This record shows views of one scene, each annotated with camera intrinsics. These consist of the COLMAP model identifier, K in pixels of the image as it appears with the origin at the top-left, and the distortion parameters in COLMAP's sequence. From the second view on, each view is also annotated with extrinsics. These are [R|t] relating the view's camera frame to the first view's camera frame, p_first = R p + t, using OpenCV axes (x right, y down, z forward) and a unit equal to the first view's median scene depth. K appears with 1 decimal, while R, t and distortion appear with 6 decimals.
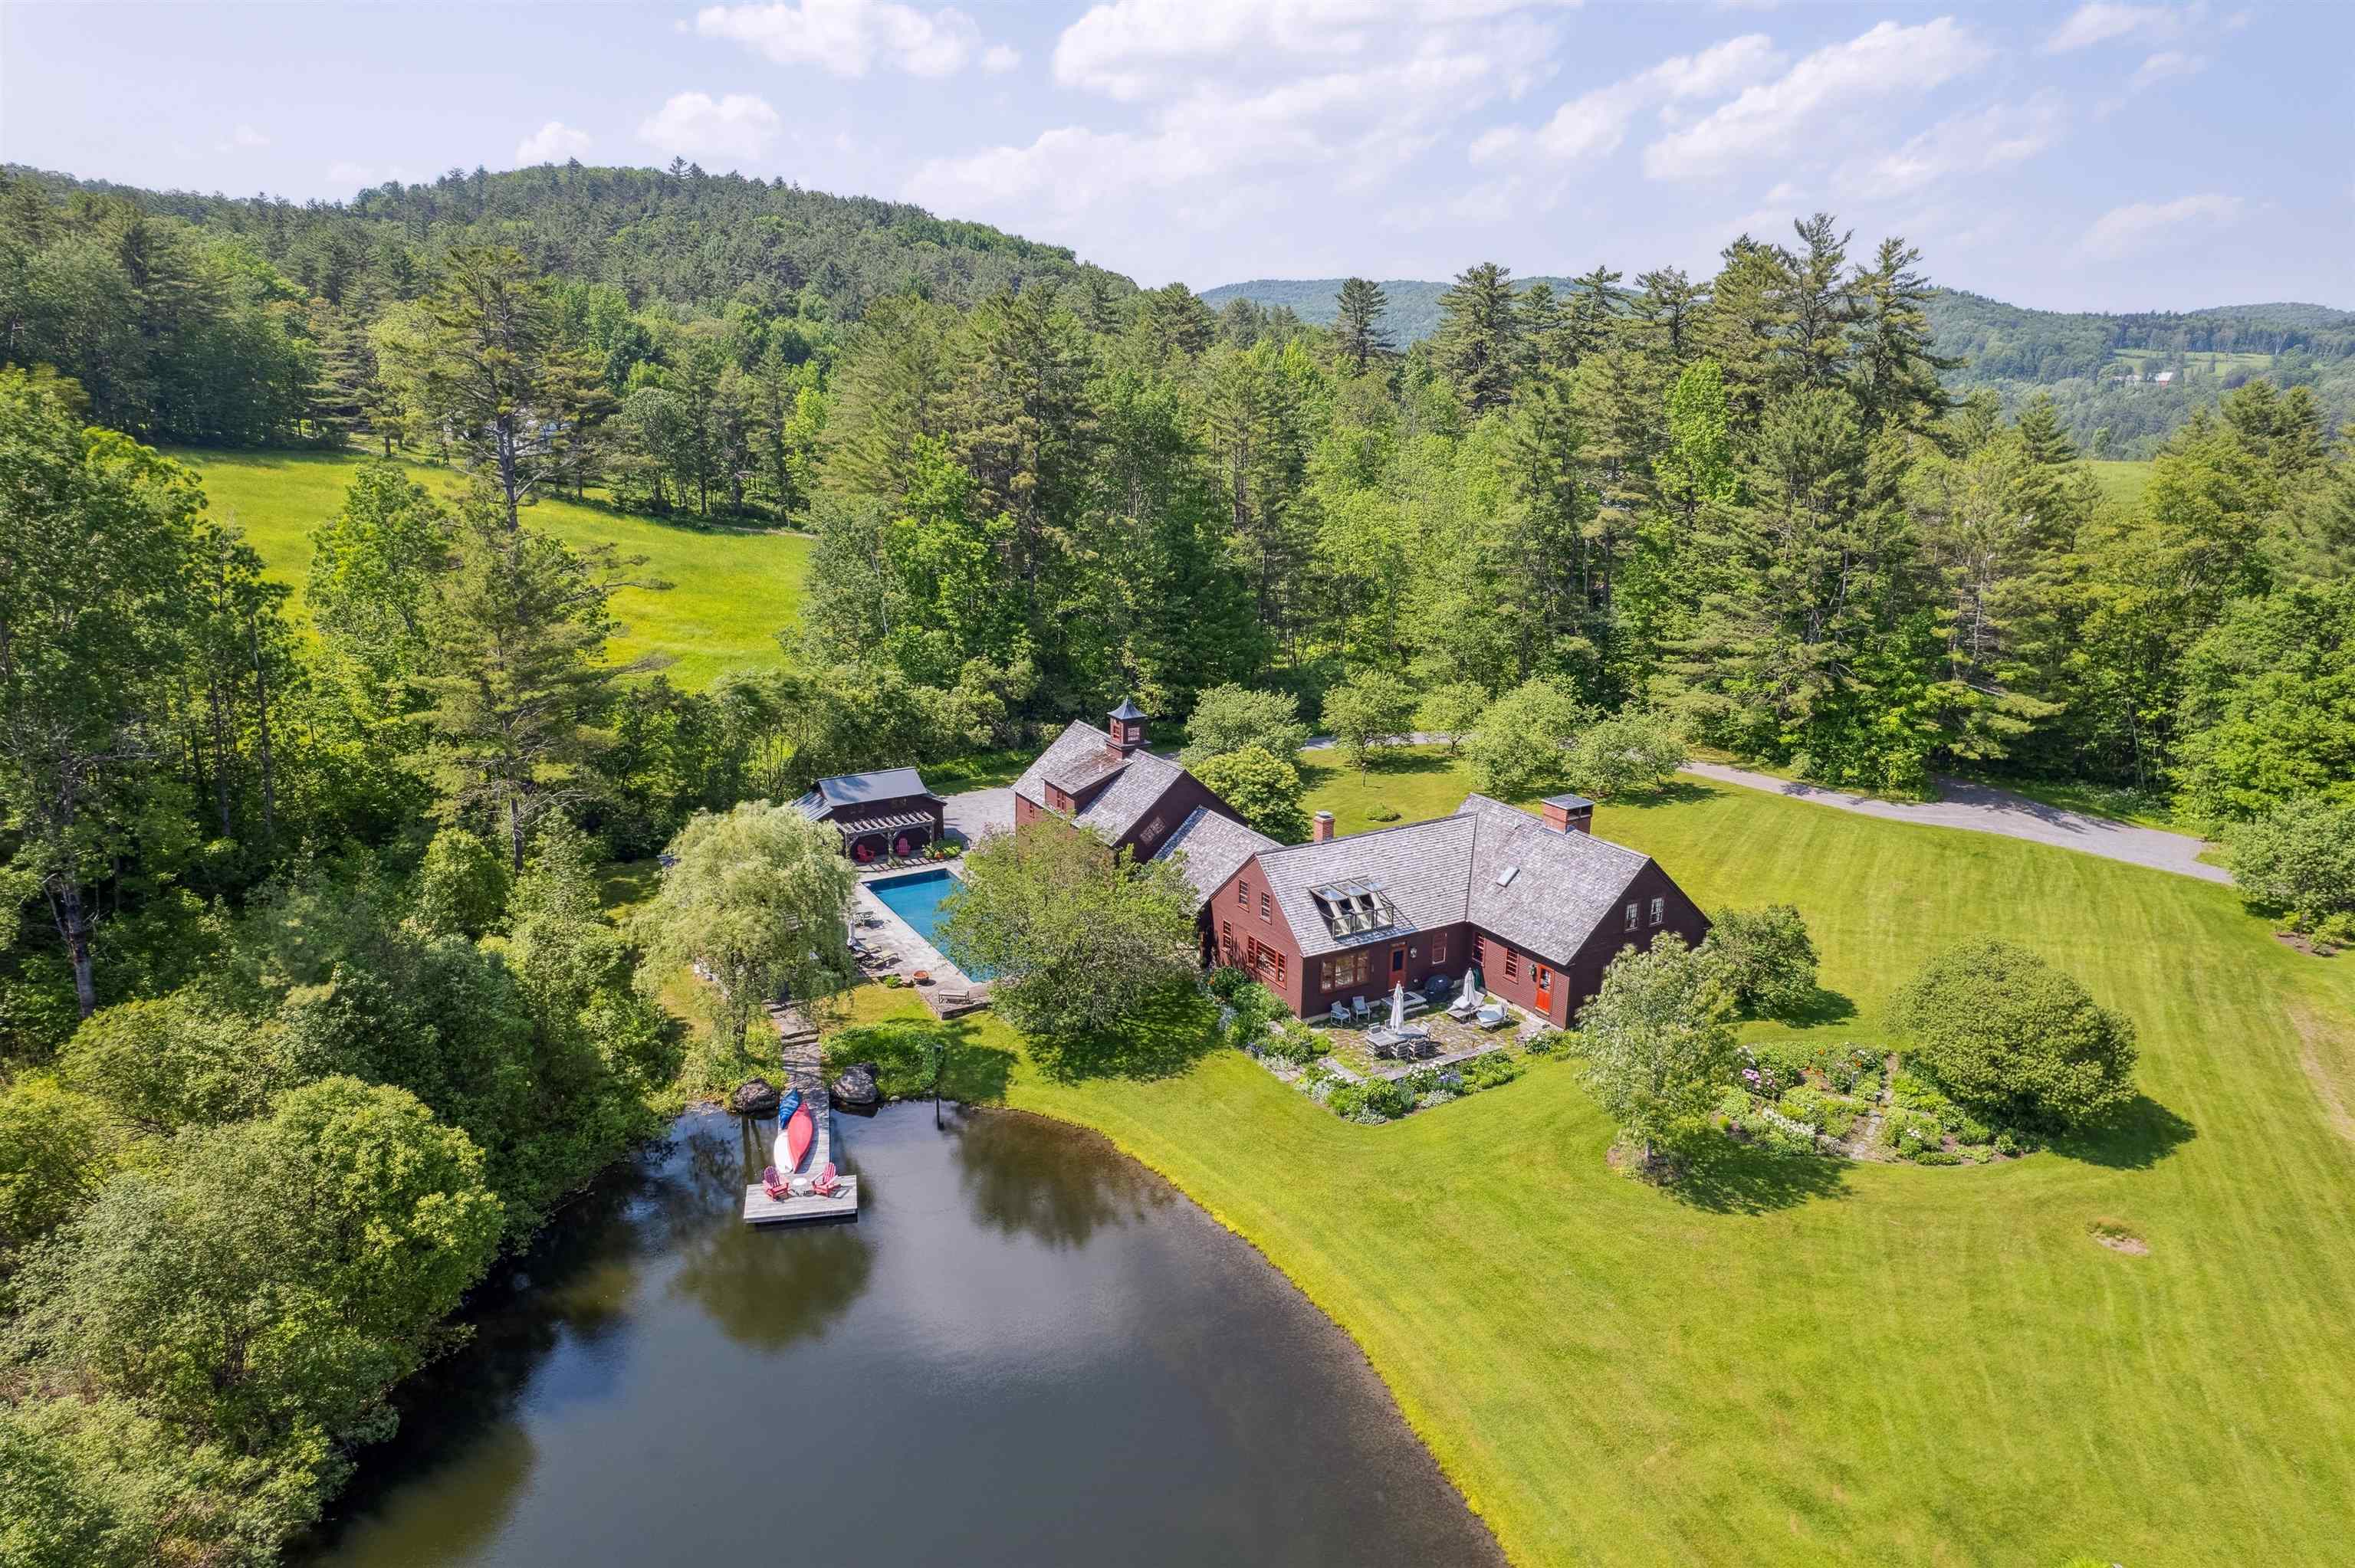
lens RADIAL K [[1482.9, 0, 1177.5], [0, 1482.9, 784.0], [0, 0, 1]] dist [-0.010672, 0.000100]
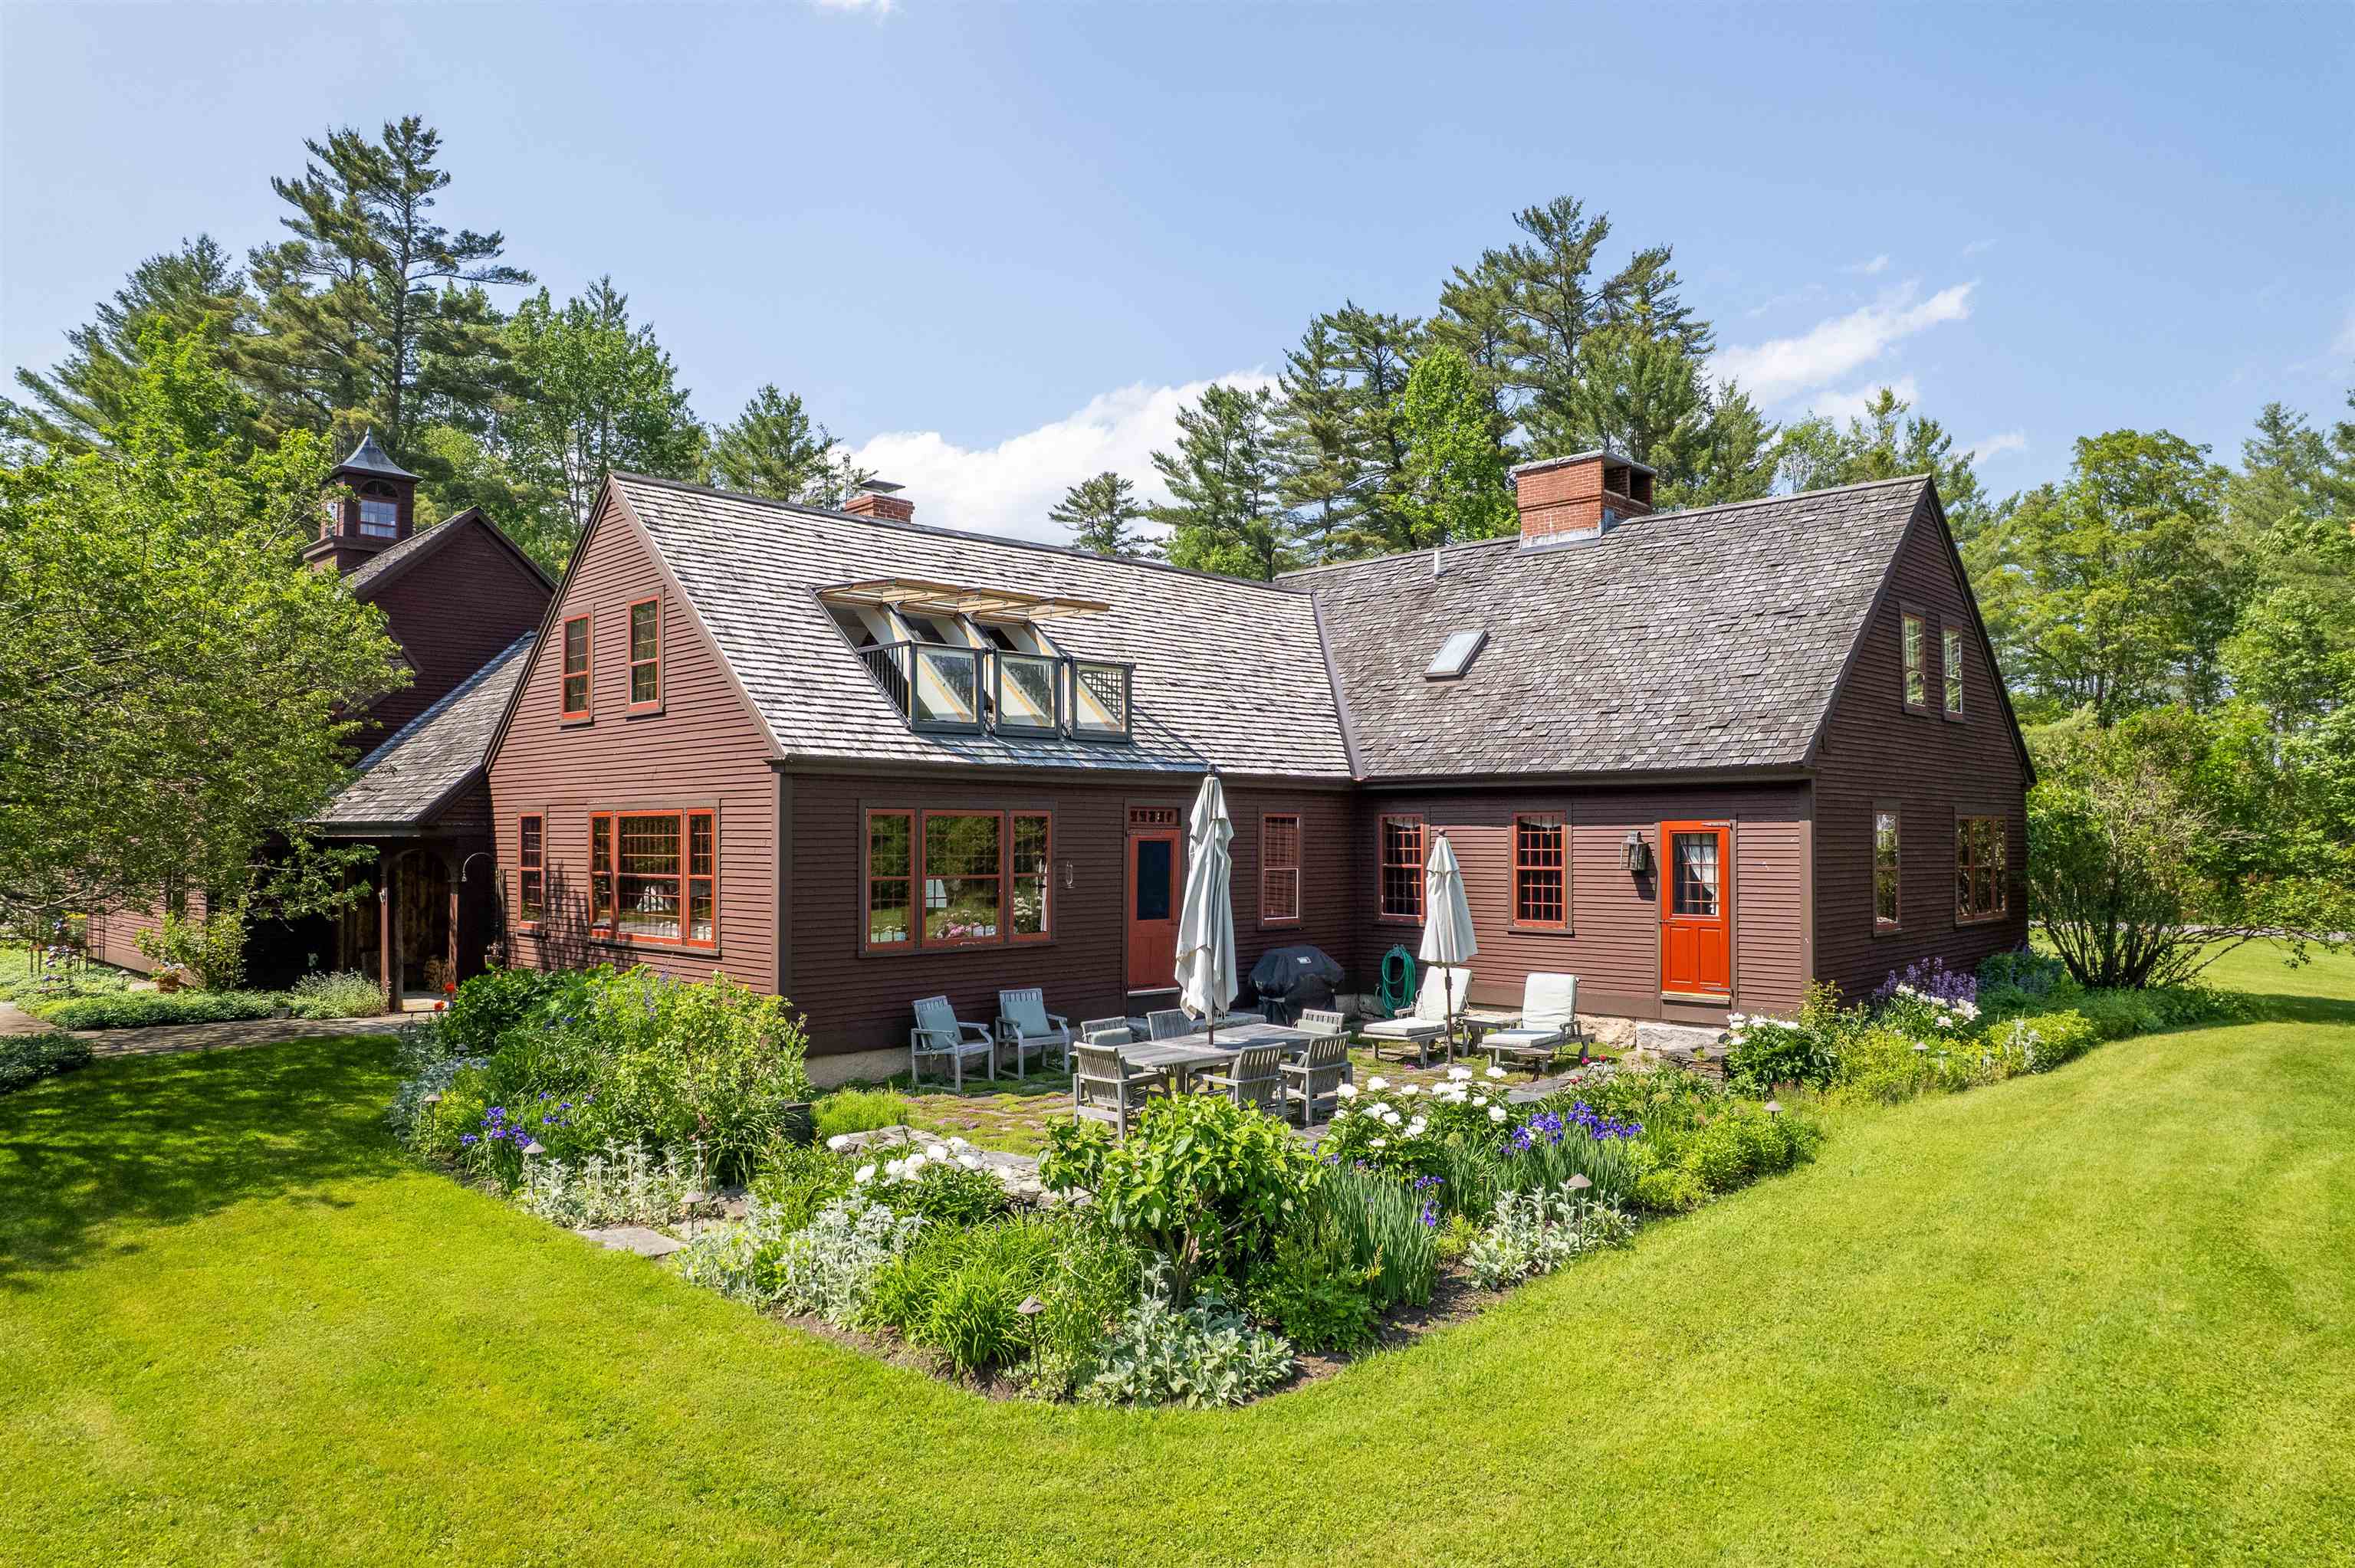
lens RADIAL K [[1482.9, 0, 1177.5], [0, 1482.9, 784.0], [0, 0, 1]] dist [-0.010672, 0.000100]
pose [[0.964422, 0.014404, 0.263975, 0.080973], [0.067426, 0.952091, -0.298289, 0.188503], [-0.255625, 0.305475, 0.917246, 0.752310]]
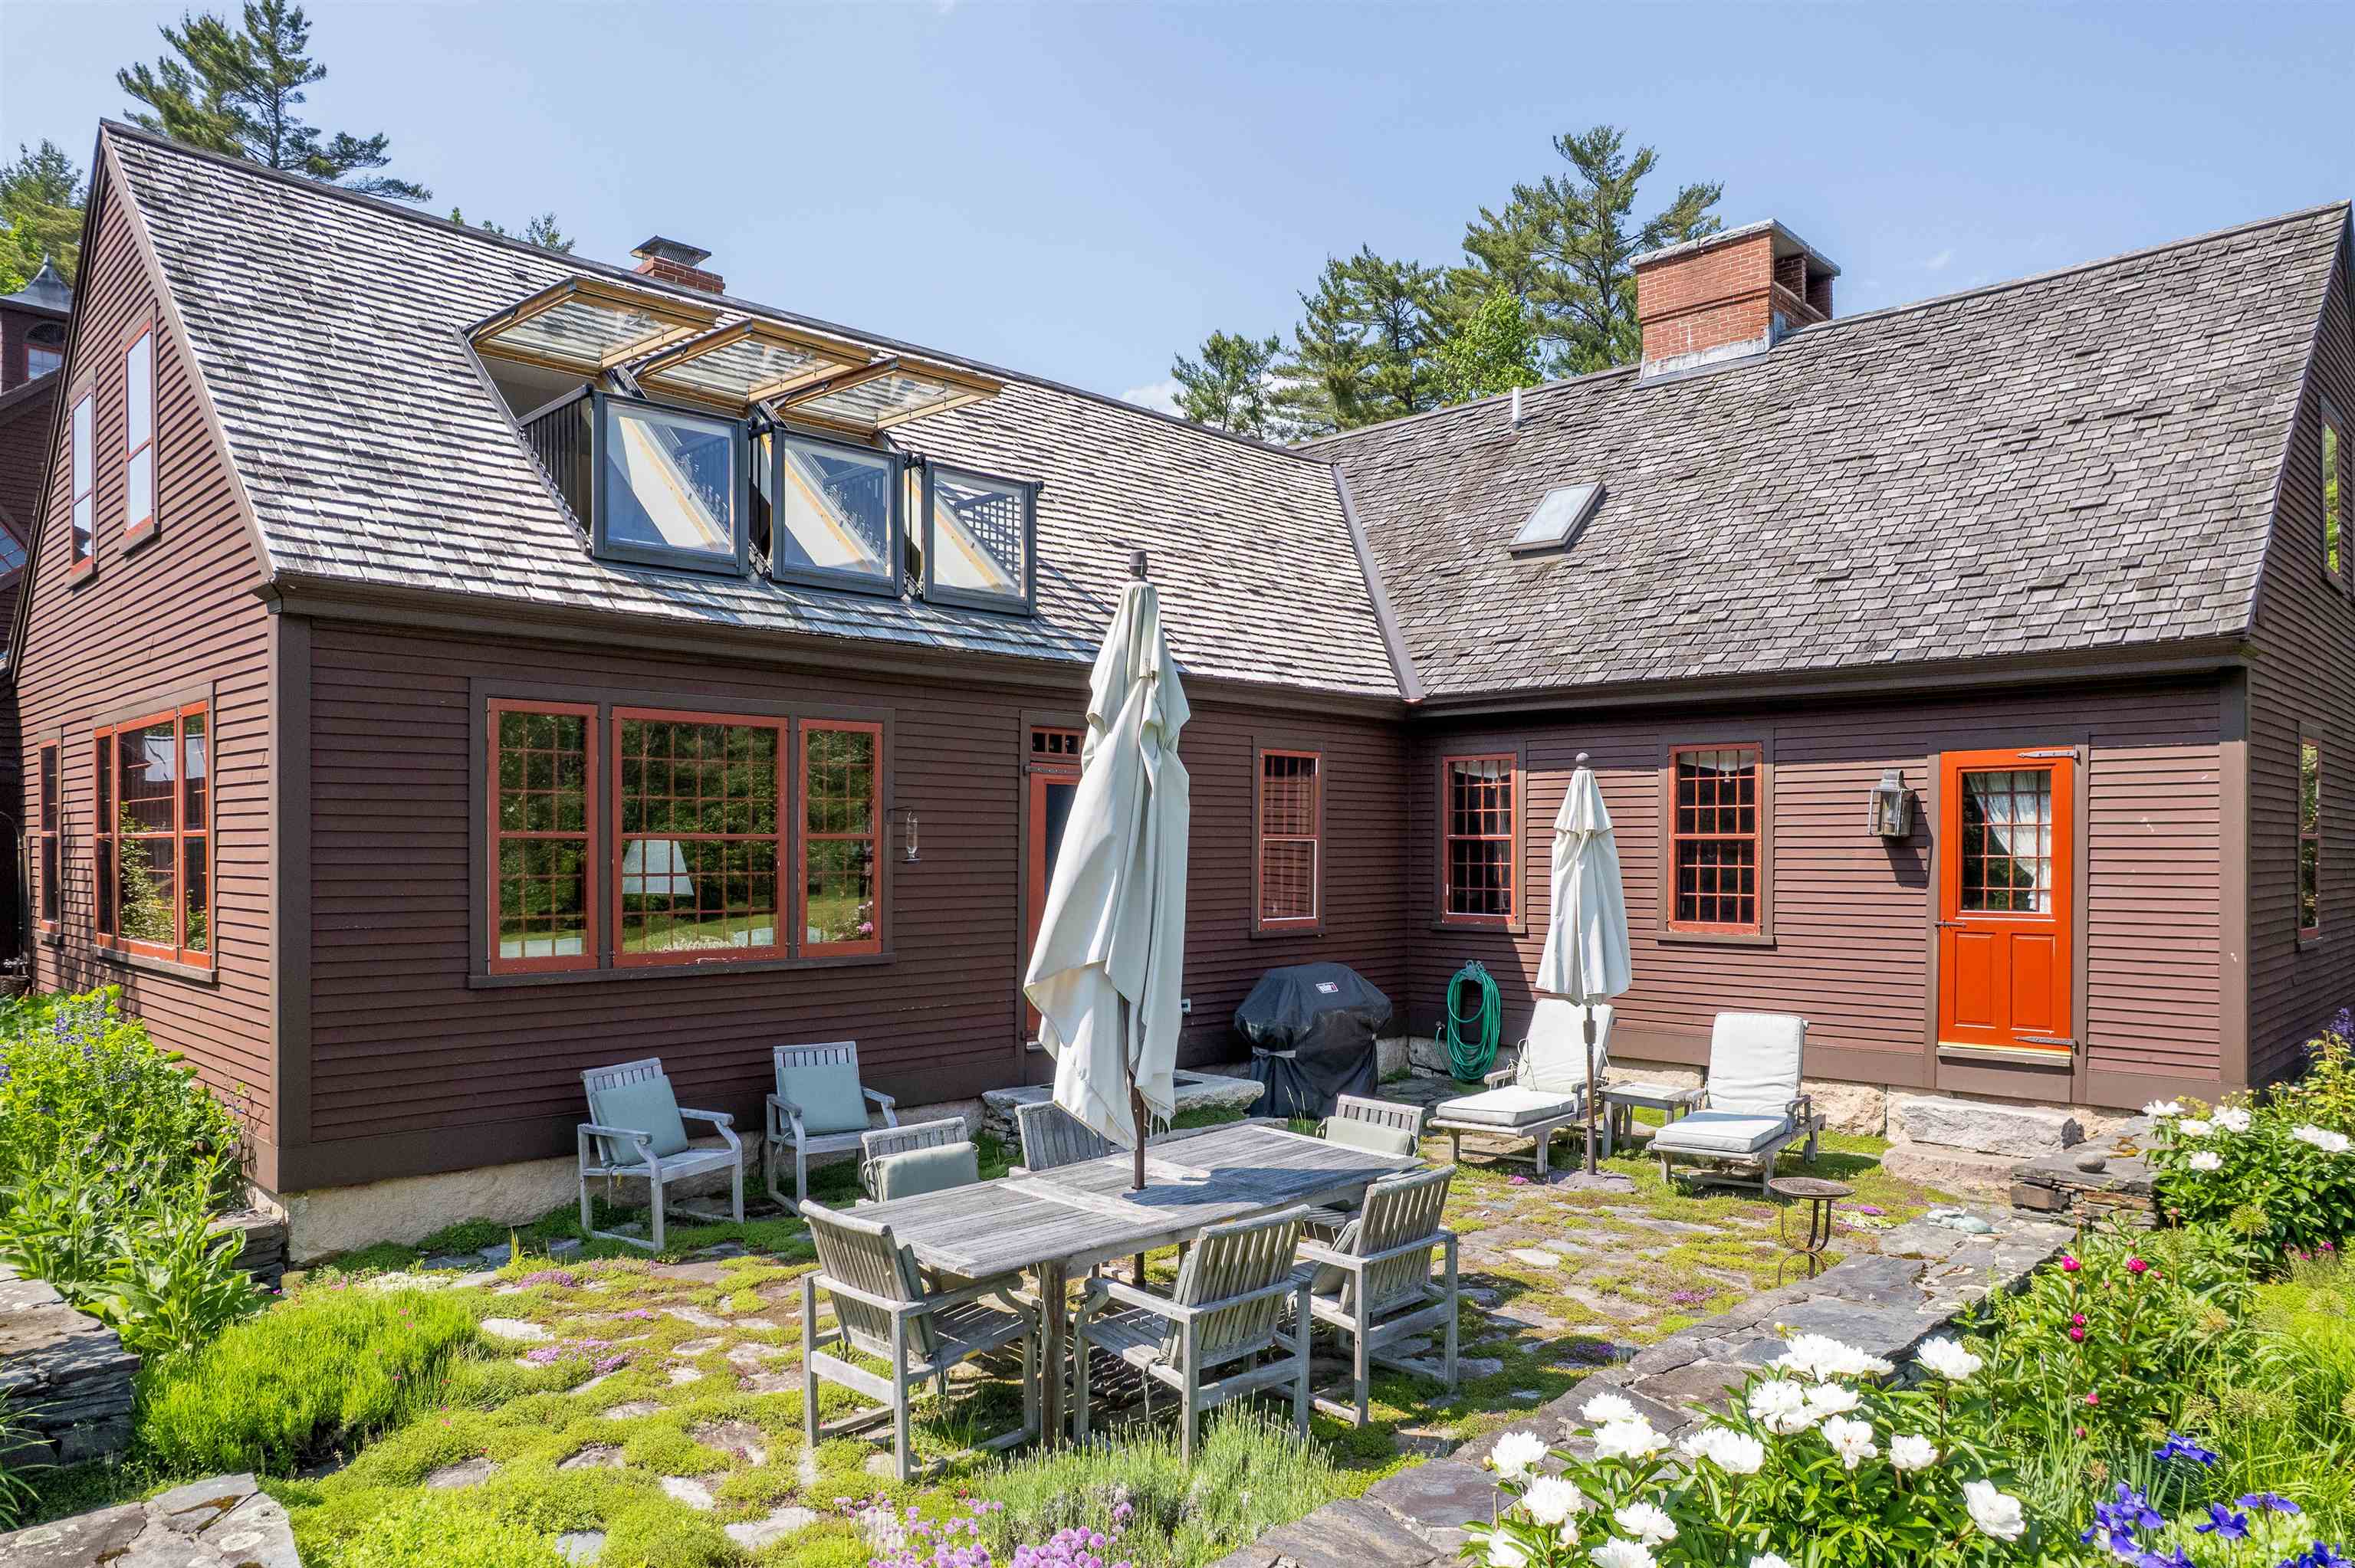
lens RADIAL K [[1496.5, 0, 1181.7], [0, 1496.5, 818.0], [0, 0, 1]] dist [0.002214, 0.002098]
pose [[0.964140, 0.012095, 0.265120, 0.118388], [0.066202, 0.956422, -0.284384, 0.166377], [-0.257006, 0.291738, 0.921323, 0.858884]]
